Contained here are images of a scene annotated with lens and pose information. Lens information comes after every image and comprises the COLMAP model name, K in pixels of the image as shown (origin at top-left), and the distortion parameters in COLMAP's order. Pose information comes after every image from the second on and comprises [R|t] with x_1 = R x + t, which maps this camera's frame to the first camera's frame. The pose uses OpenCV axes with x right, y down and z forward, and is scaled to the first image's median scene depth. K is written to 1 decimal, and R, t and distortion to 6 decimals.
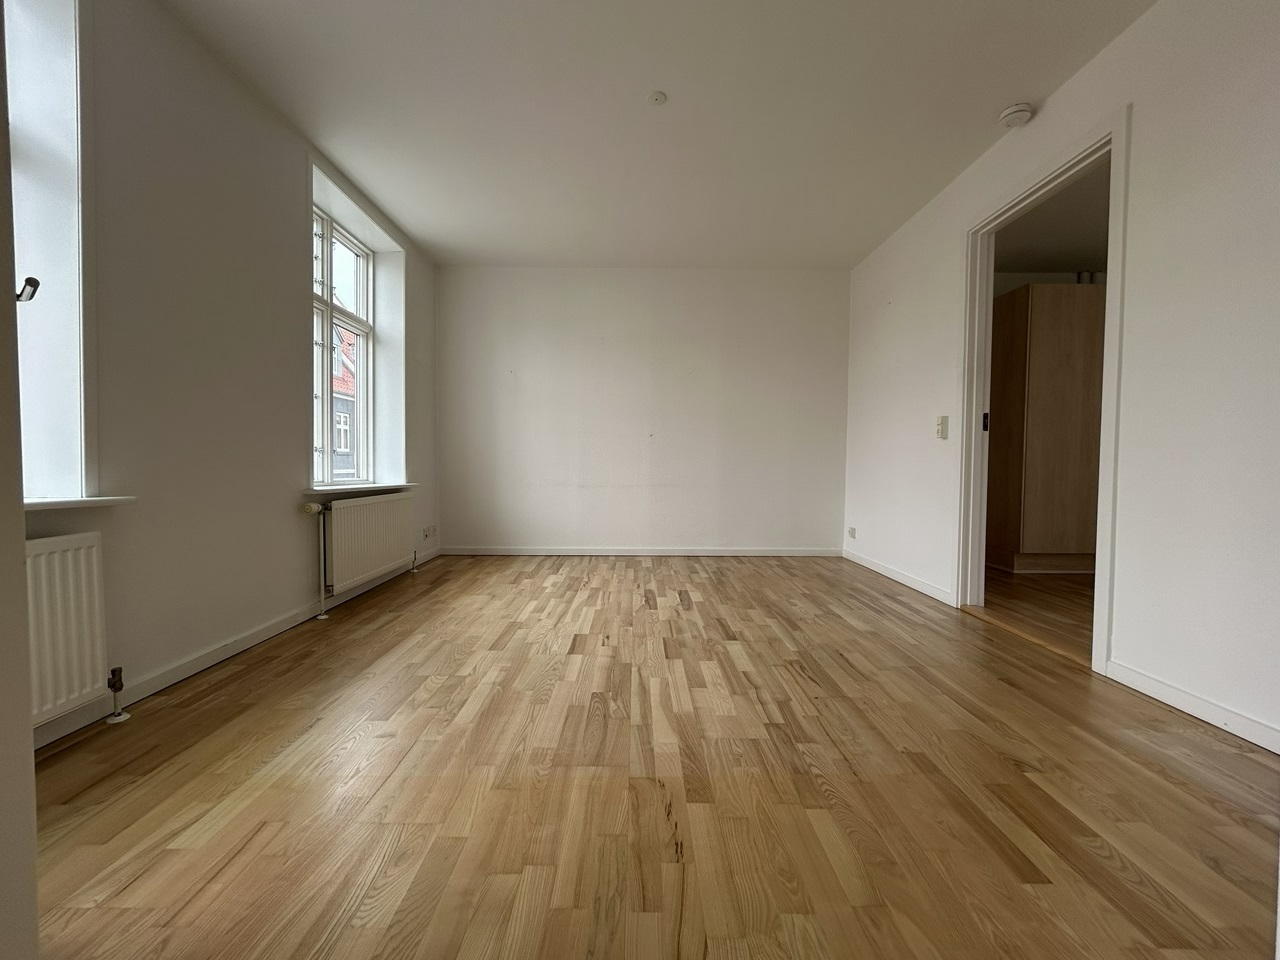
lens RADIAL K [[514.7, 0, 640.0], [0, 514.7, 480.0], [0, 0, 1]] dist [0.001738, 0.000694]
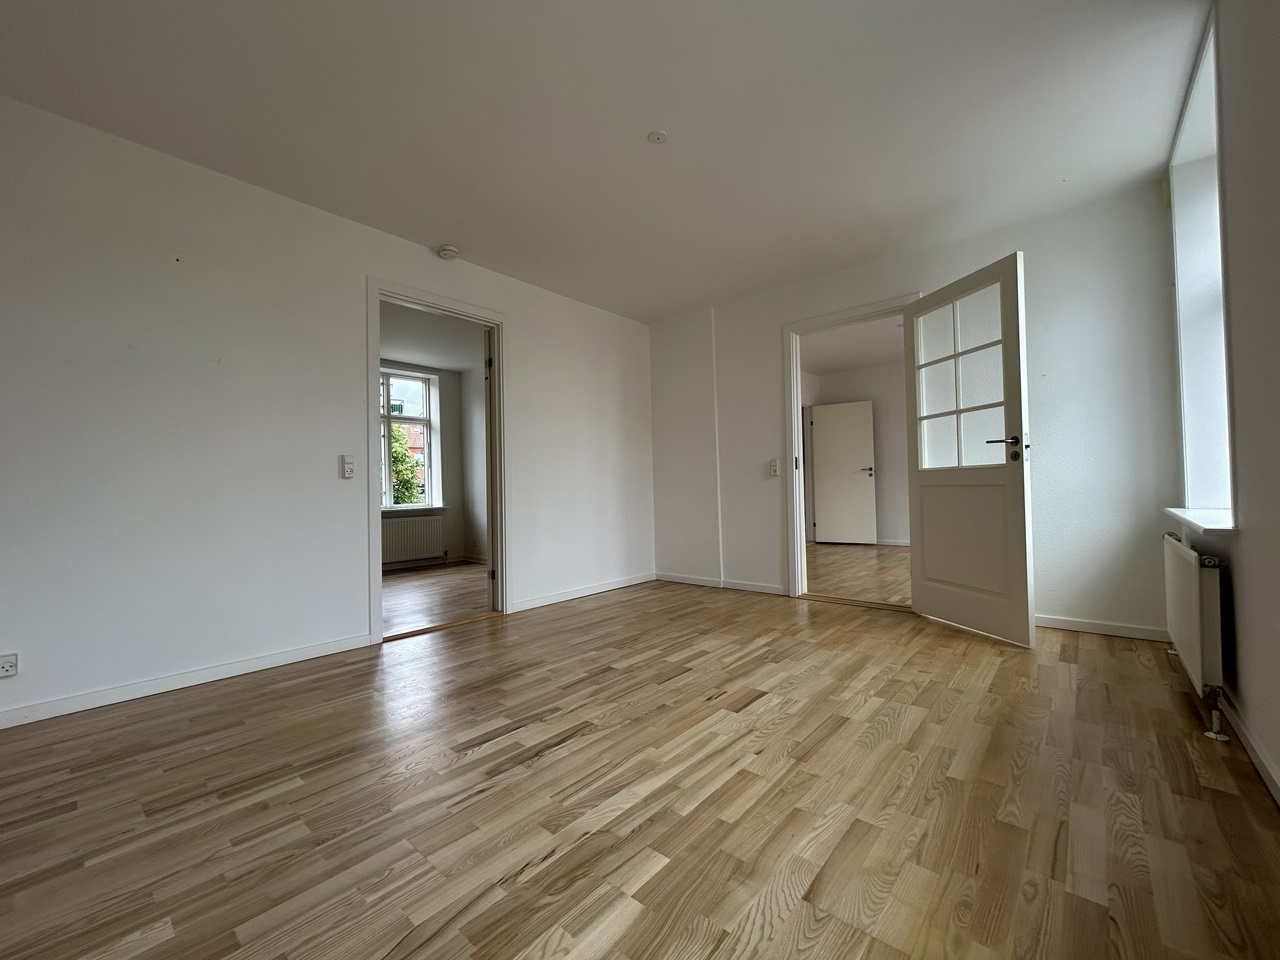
lens RADIAL K [[514.7, 0, 640.0], [0, 514.7, 480.0], [0, 0, 1]] dist [0.001738, 0.000694]
pose [[-0.750530, 0.024011, 0.660400, -0.620540], [0.039211, 0.999197, 0.008232, -0.087228], [-0.659672, 0.032073, -0.750869, 1.898222]]
